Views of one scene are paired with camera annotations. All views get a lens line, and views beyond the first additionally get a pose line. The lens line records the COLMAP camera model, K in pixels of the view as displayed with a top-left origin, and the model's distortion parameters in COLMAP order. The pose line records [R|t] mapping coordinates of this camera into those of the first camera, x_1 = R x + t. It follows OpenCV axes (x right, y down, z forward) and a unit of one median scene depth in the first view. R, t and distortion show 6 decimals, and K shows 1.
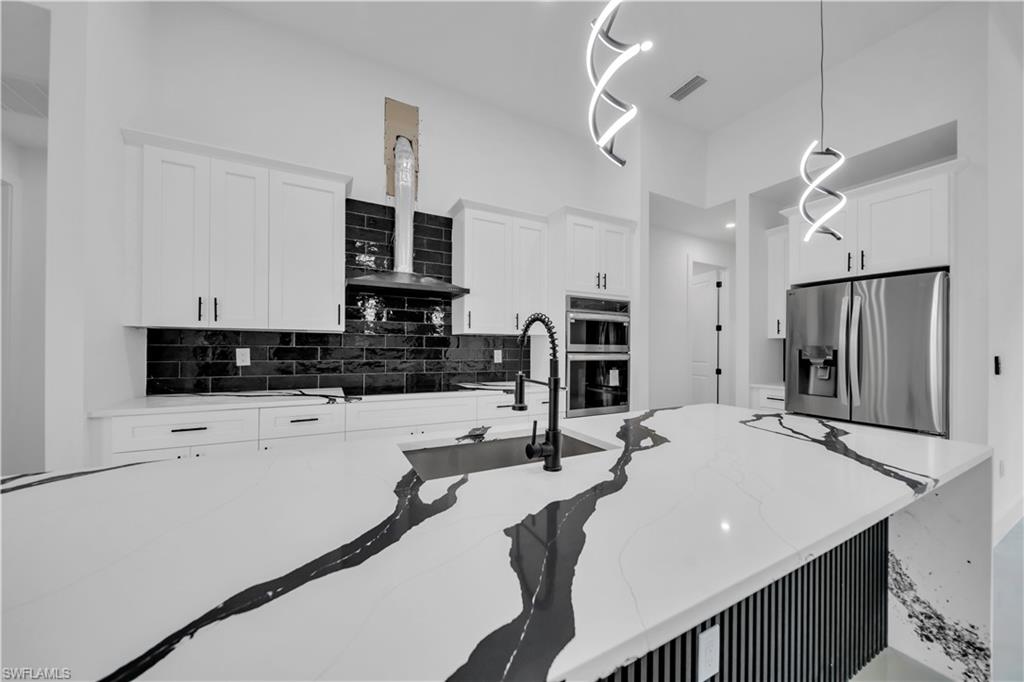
lens RADIAL K [[353.3, 0, 513.7], [0, 353.3, 347.4], [0, 0, 1]] dist [-0.000478, -0.000257]
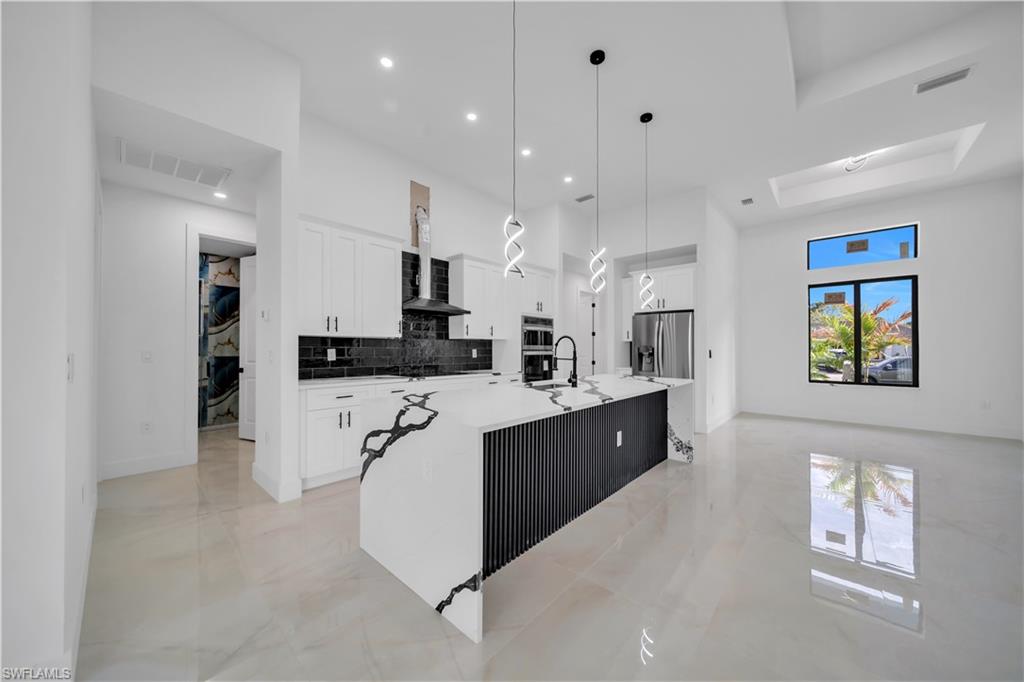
lens RADIAL K [[353.3, 0, 513.7], [0, 353.3, 347.4], [0, 0, 1]] dist [-0.000478, -0.000257]
pose [[0.938740, -0.005457, 0.344583, -0.469220], [0.004941, 0.999985, 0.002377, -0.002850], [-0.344591, -0.000529, 0.938753, -0.547304]]
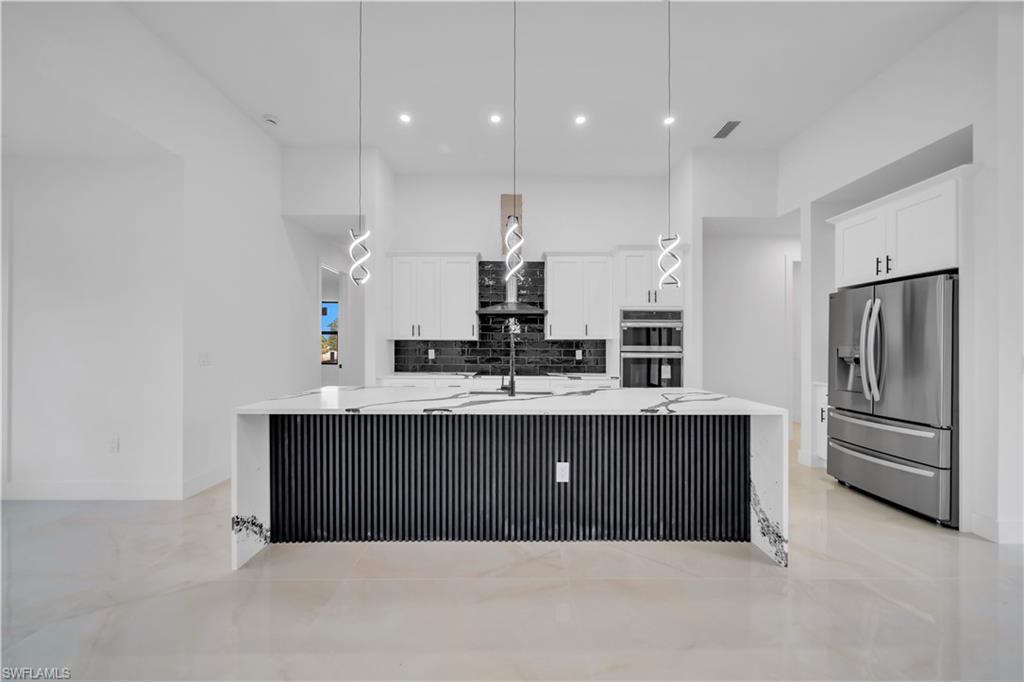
lens RADIAL K [[353.3, 0, 513.7], [0, 353.3, 347.4], [0, 0, 1]] dist [-0.000478, -0.000257]
pose [[0.888073, -0.006496, -0.459656, 0.424332], [0.005155, 0.999978, -0.004173, 0.001280], [0.459673, 0.001336, 0.888087, -0.411639]]
